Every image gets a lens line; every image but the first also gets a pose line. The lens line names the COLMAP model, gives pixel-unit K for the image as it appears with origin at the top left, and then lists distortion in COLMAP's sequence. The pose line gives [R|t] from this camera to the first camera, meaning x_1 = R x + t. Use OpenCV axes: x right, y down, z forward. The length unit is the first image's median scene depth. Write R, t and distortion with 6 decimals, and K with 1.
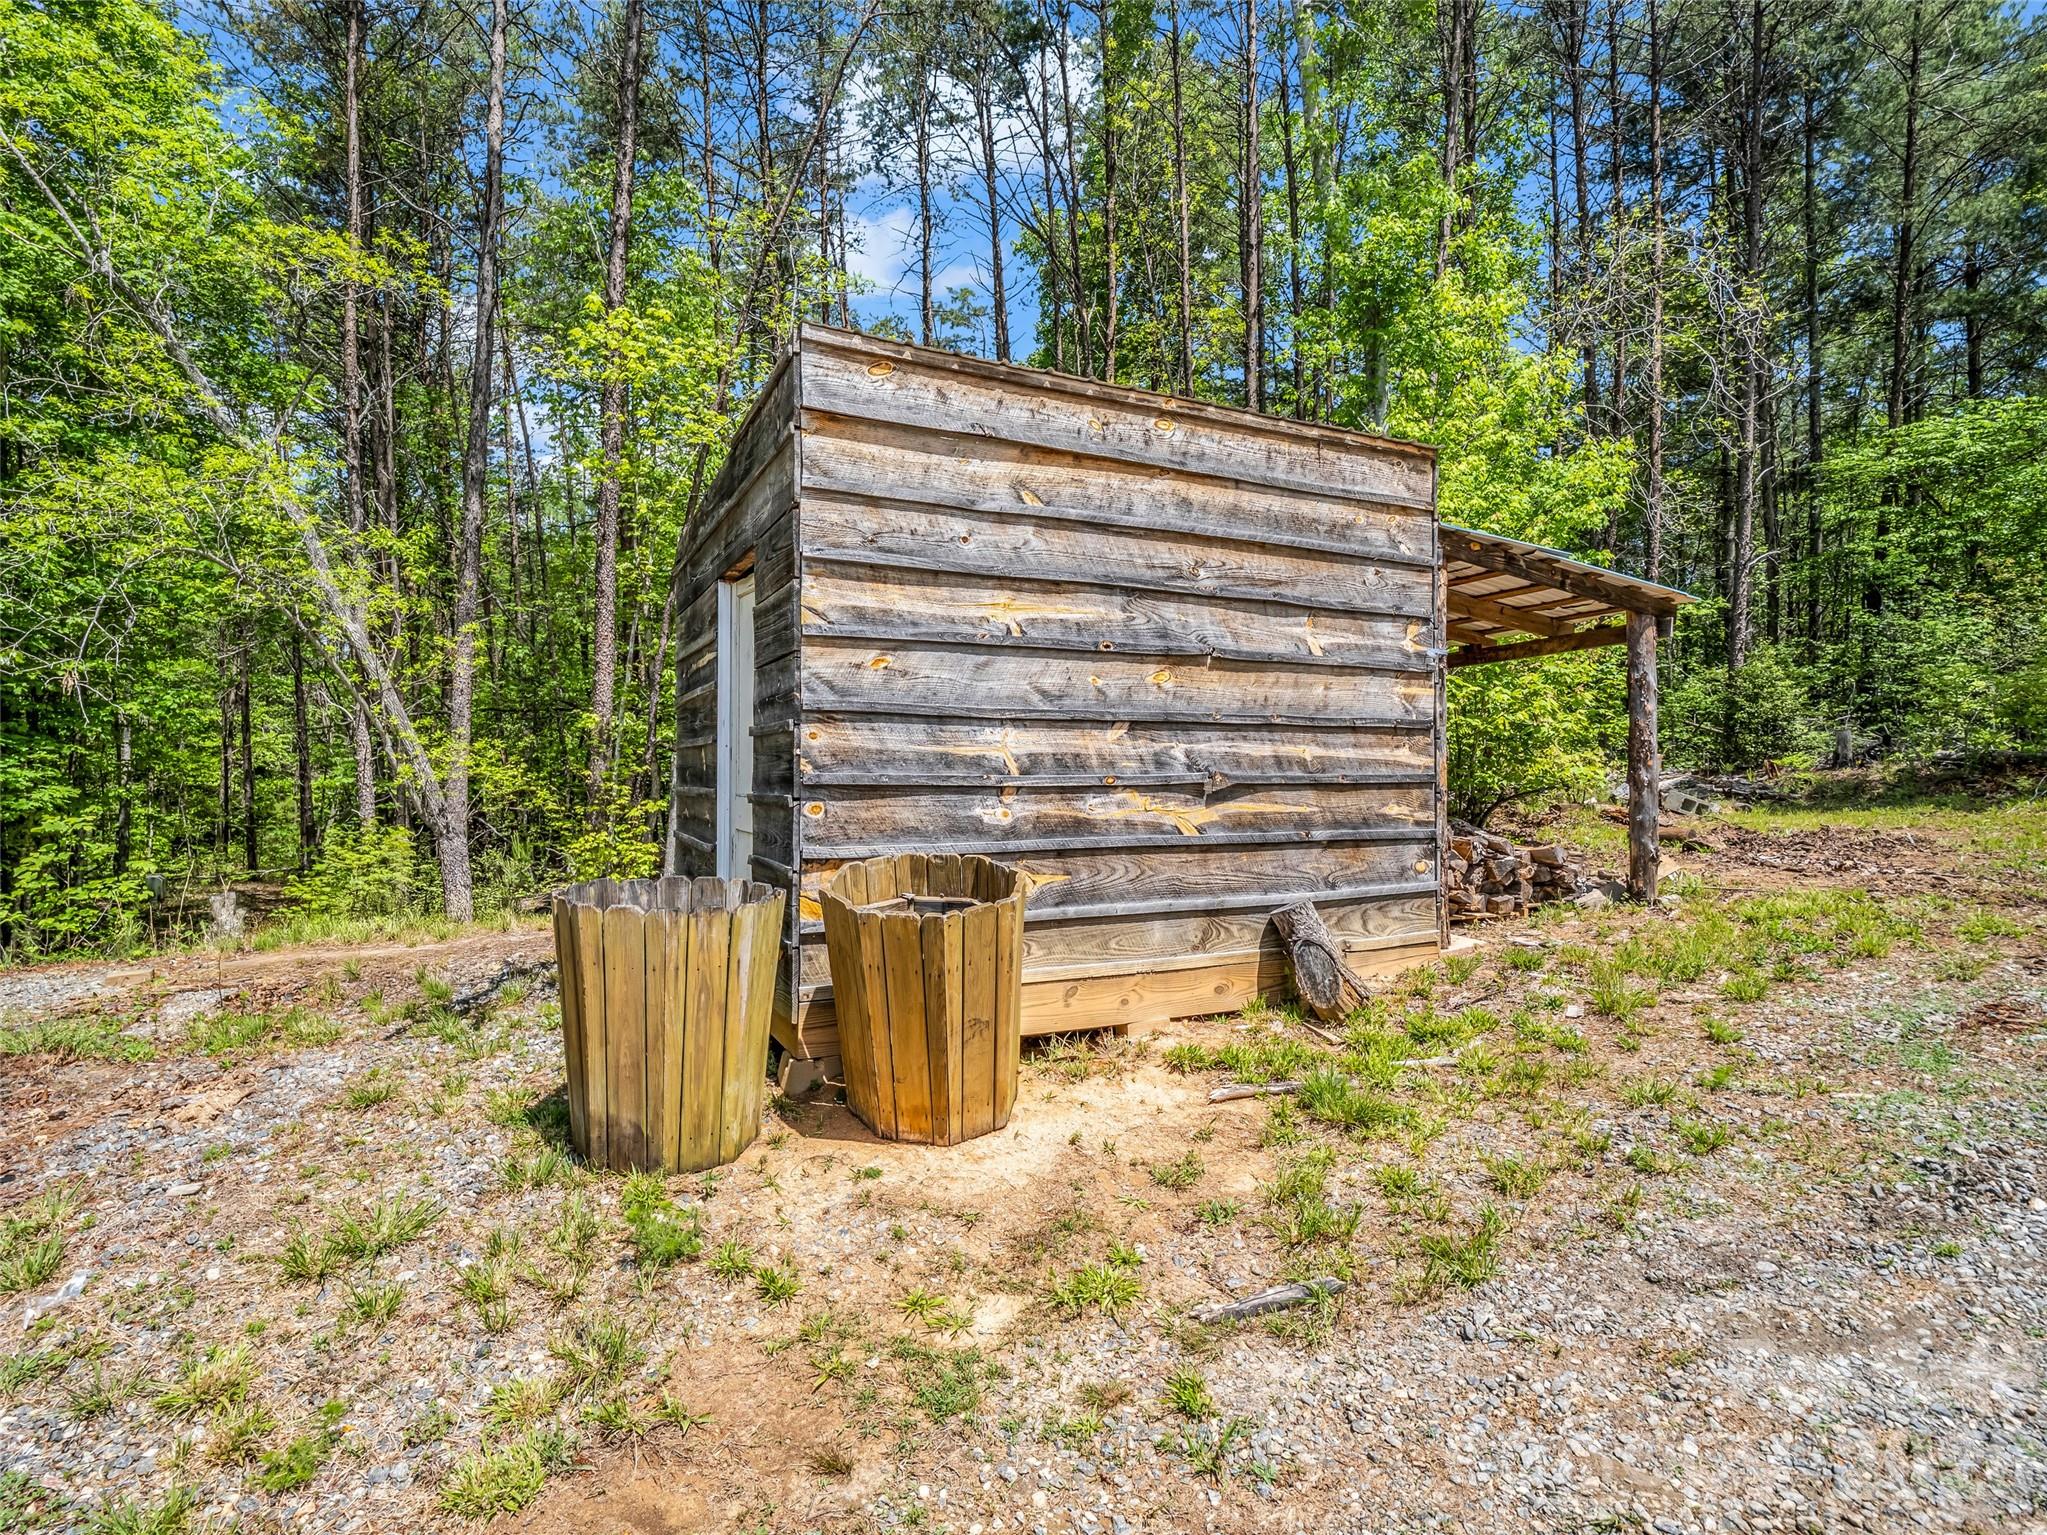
lens RADIAL K [[903.4, 0, 1023.5], [0, 903.4, 767.5], [0, 0, 1]] dist [0.001734, -0.000018]
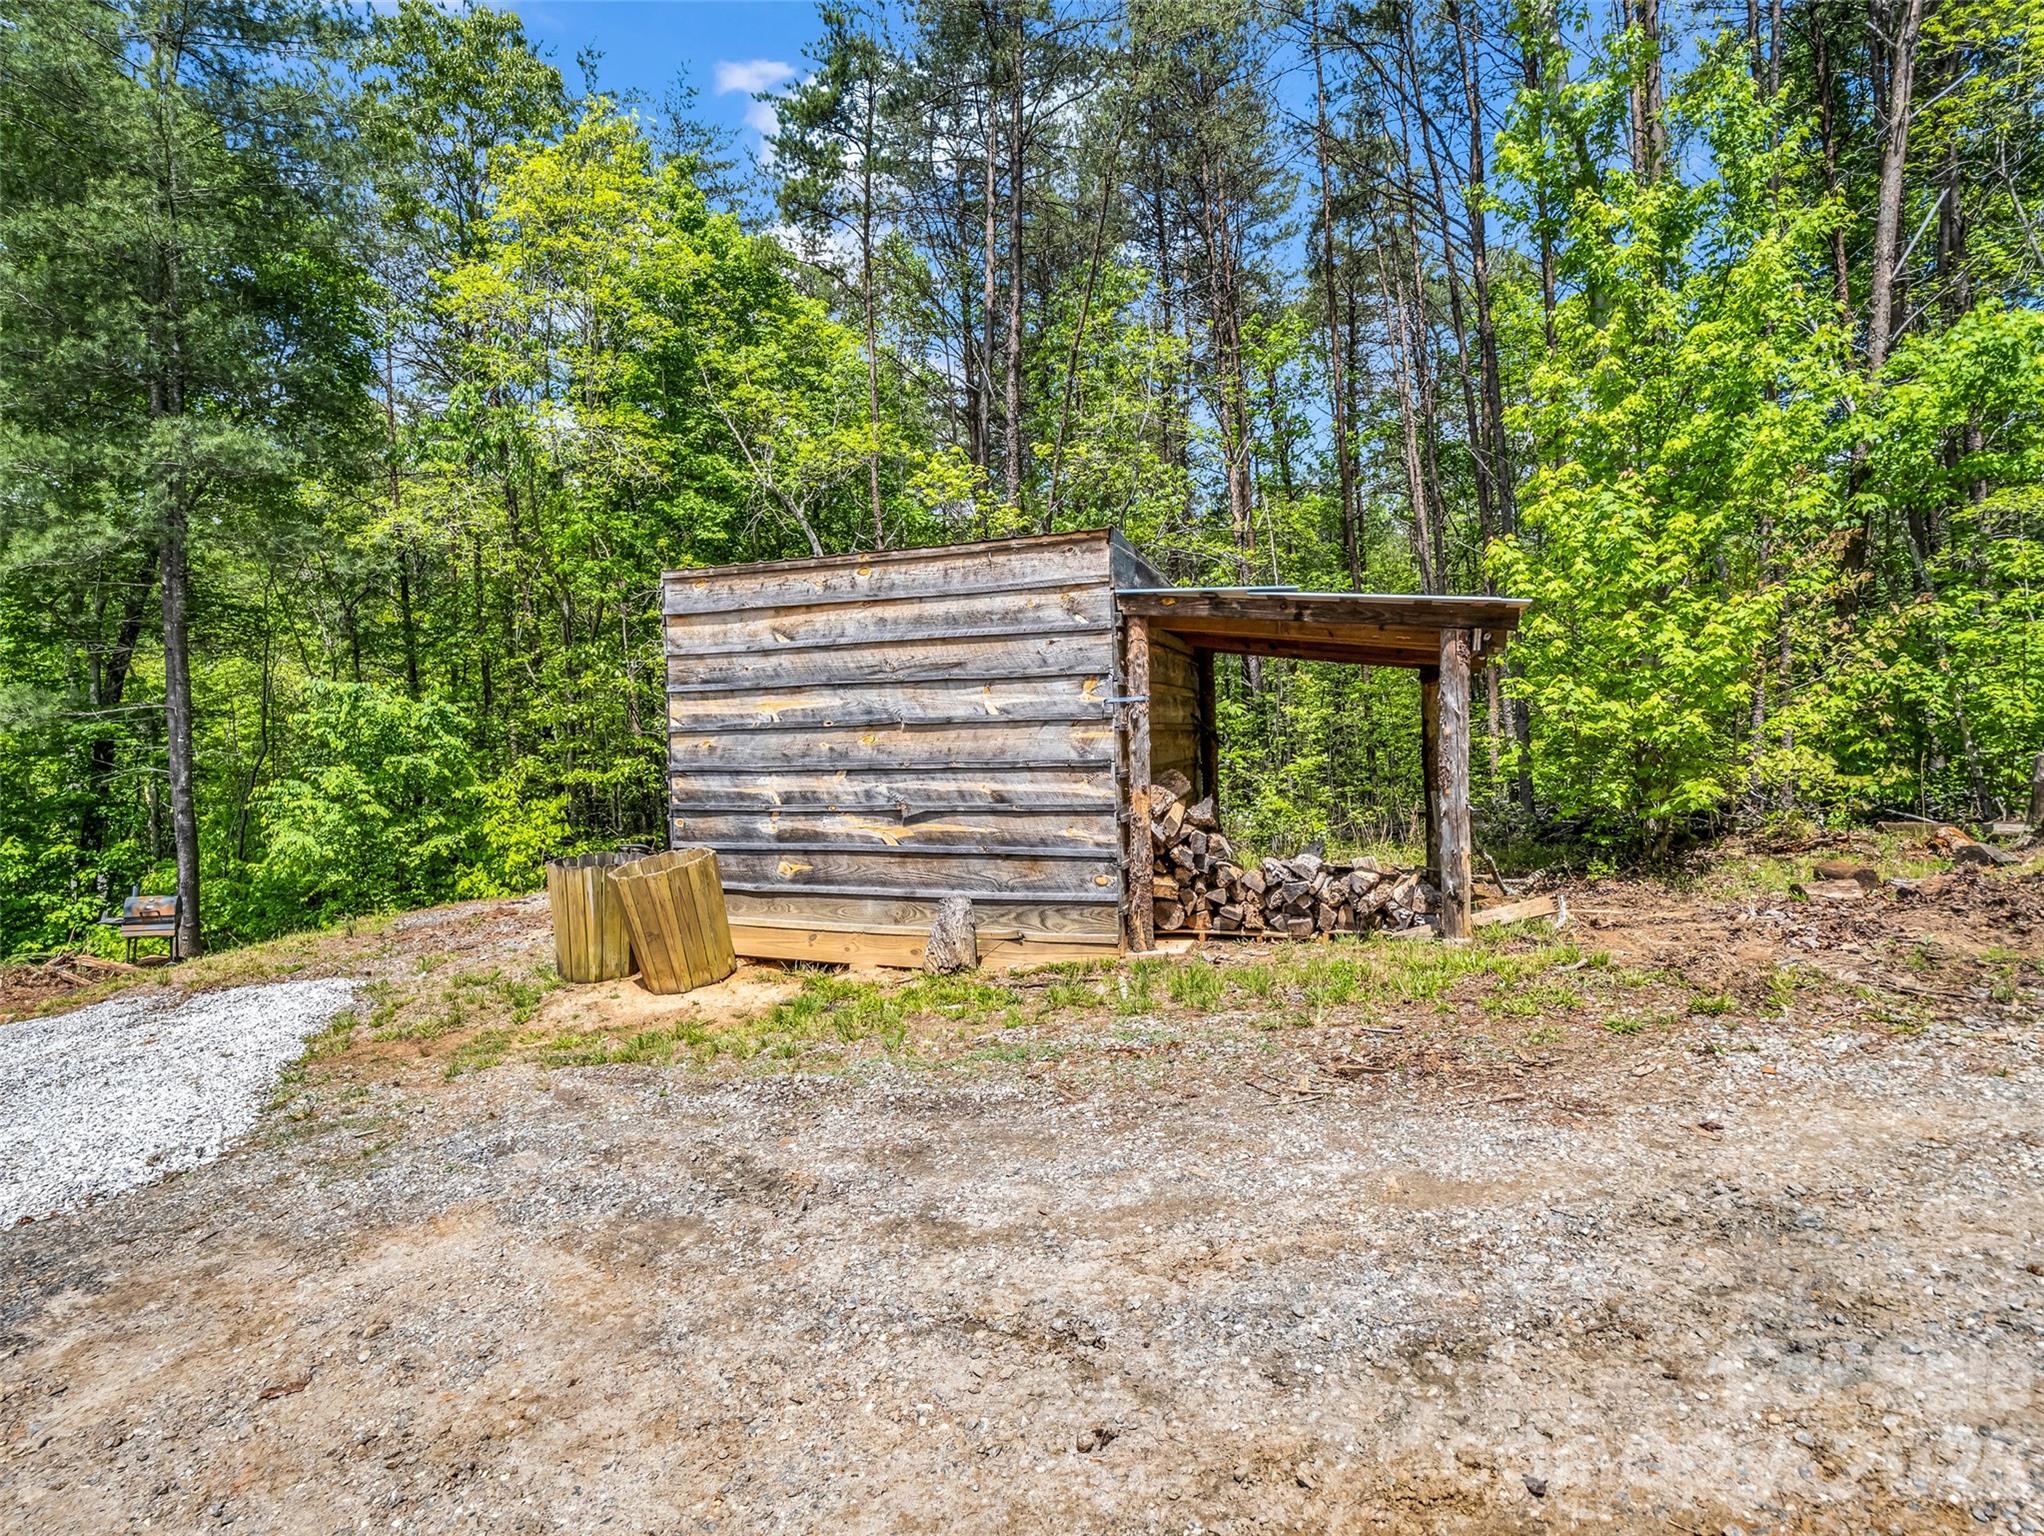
lens RADIAL K [[902.1, 0, 1022.0], [0, 902.1, 768.0], [0, 0, 1]] dist [0.001734, -0.000018]
pose [[0.747901, 0.000140, -0.663810, 1.333509], [0.022578, 0.999416, 0.025650, -0.084841], [0.663426, -0.034171, 0.747461, 0.041643]]
